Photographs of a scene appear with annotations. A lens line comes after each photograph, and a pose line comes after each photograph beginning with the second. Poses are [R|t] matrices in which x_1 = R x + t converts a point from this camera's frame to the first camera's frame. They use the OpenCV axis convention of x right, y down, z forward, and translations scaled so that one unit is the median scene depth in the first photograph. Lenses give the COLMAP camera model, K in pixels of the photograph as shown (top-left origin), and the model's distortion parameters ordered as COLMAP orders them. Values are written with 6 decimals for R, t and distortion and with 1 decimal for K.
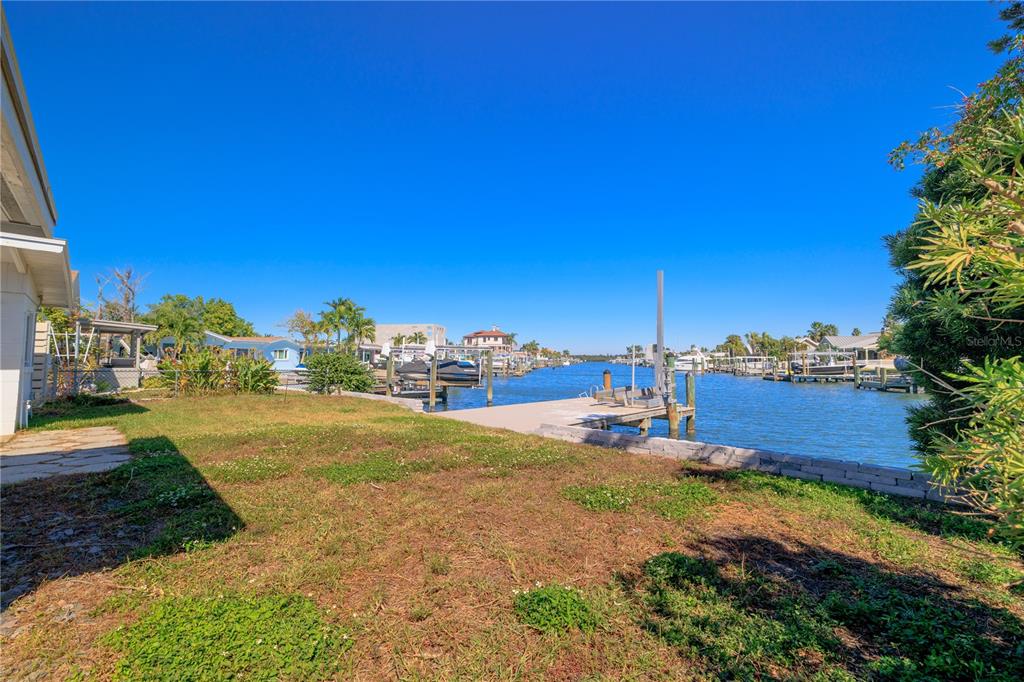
lens RADIAL K [[427.9, 0, 512.1], [0, 427.9, 334.5], [0, 0, 1]] dist [-0.001507, -0.000130]
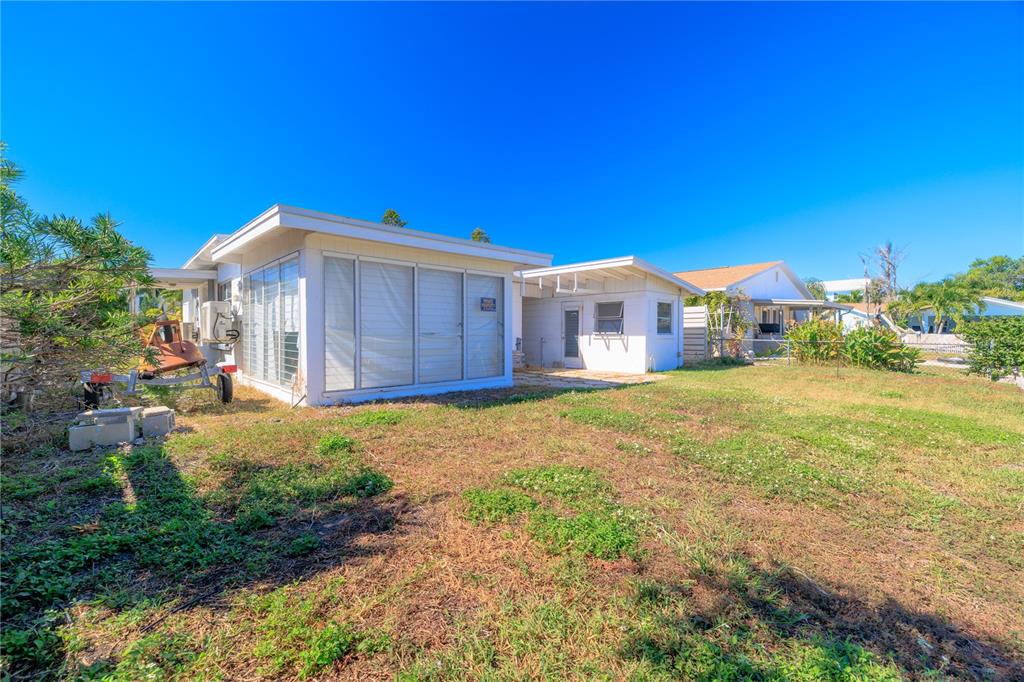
lens RADIAL K [[427.9, 0, 504.8], [0, 427.9, 341.0], [0, 0, 1]] dist [-0.001507, -0.000130]
pose [[-0.024571, 0.010930, -0.999638, 0.375566], [0.059837, 0.998163, 0.009443, 0.035965], [0.997906, -0.059584, -0.025180, 0.338818]]
